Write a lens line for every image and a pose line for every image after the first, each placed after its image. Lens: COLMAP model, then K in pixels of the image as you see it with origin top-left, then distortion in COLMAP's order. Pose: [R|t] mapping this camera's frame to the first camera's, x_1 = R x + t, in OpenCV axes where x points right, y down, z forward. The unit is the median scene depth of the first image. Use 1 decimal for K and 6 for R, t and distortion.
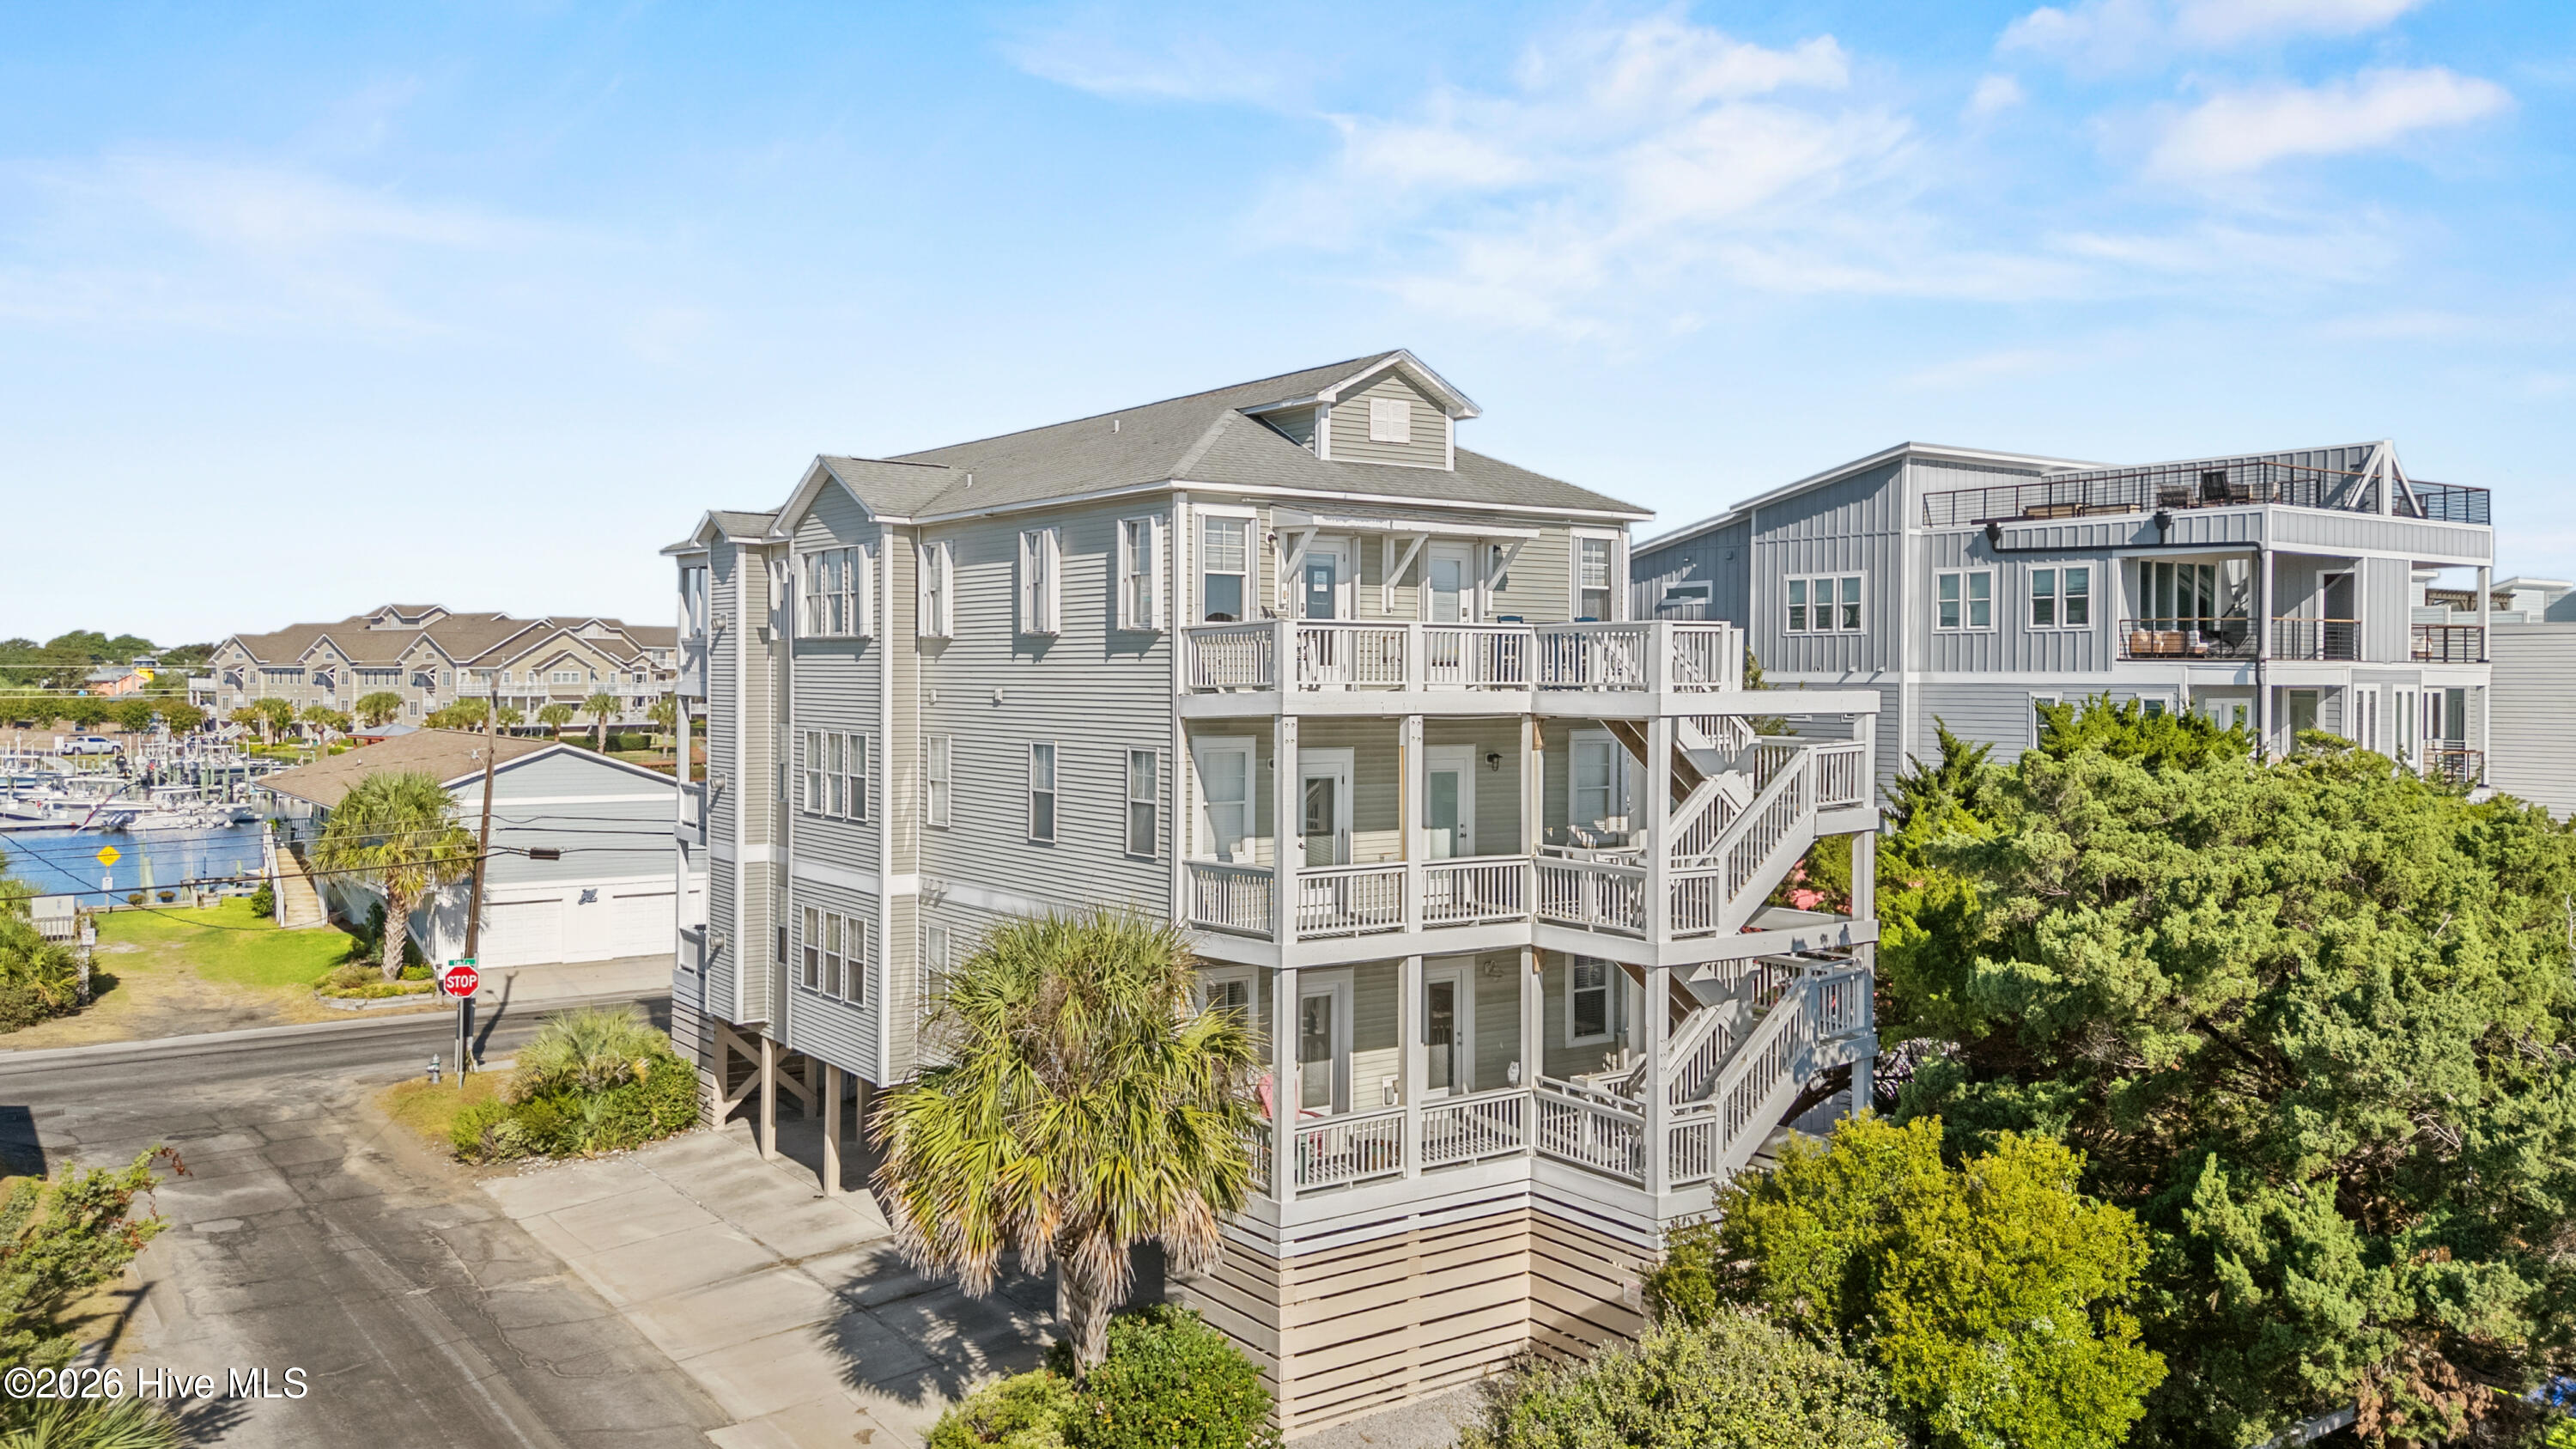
lens RADIAL K [[1900.5, 0, 1288.0], [0, 1900.5, 724.5], [0, 0, 1]] dist [0.044082, 0.002176]
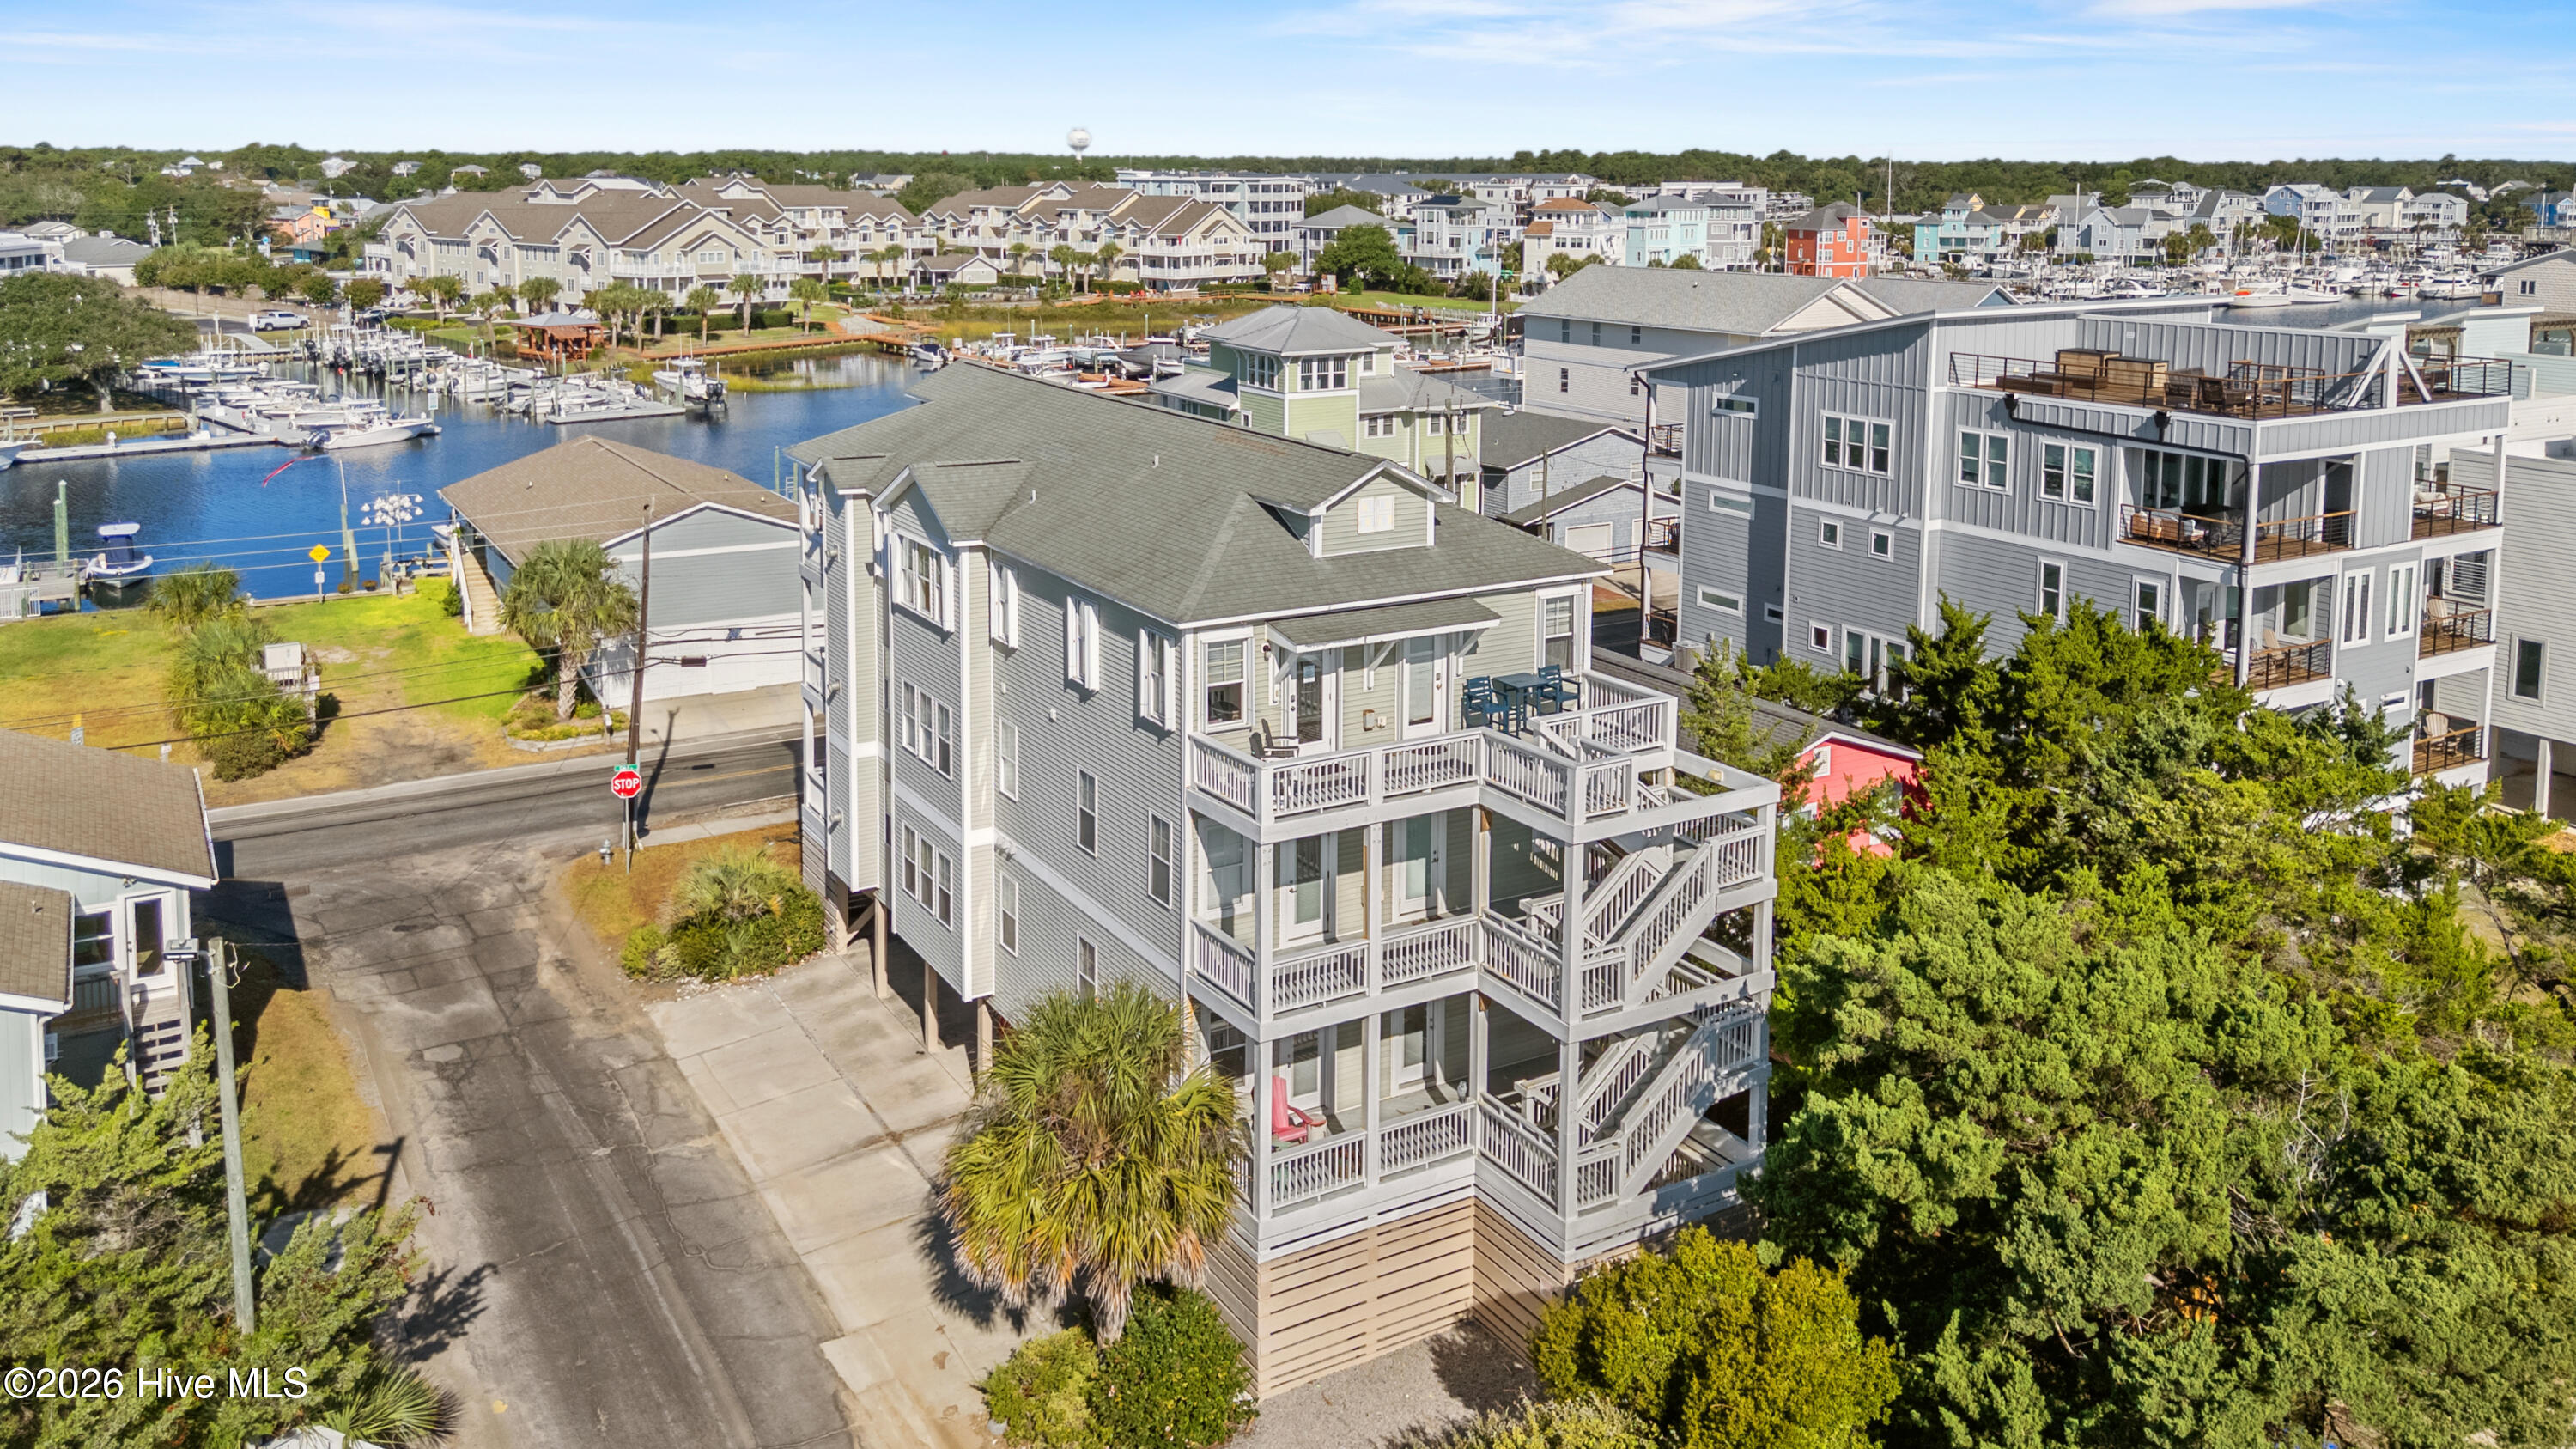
lens RADIAL K [[1953.2, 0, 1259.3], [0, 1953.2, 414.1], [0, 0, 1]] dist [0.040451, 0.001280]
pose [[0.995835, 0.011820, -0.090404, 0.070506], [-0.002735, 0.994987, 0.099965, -0.268651], [0.091133, -0.099302, 0.990875, -0.153984]]
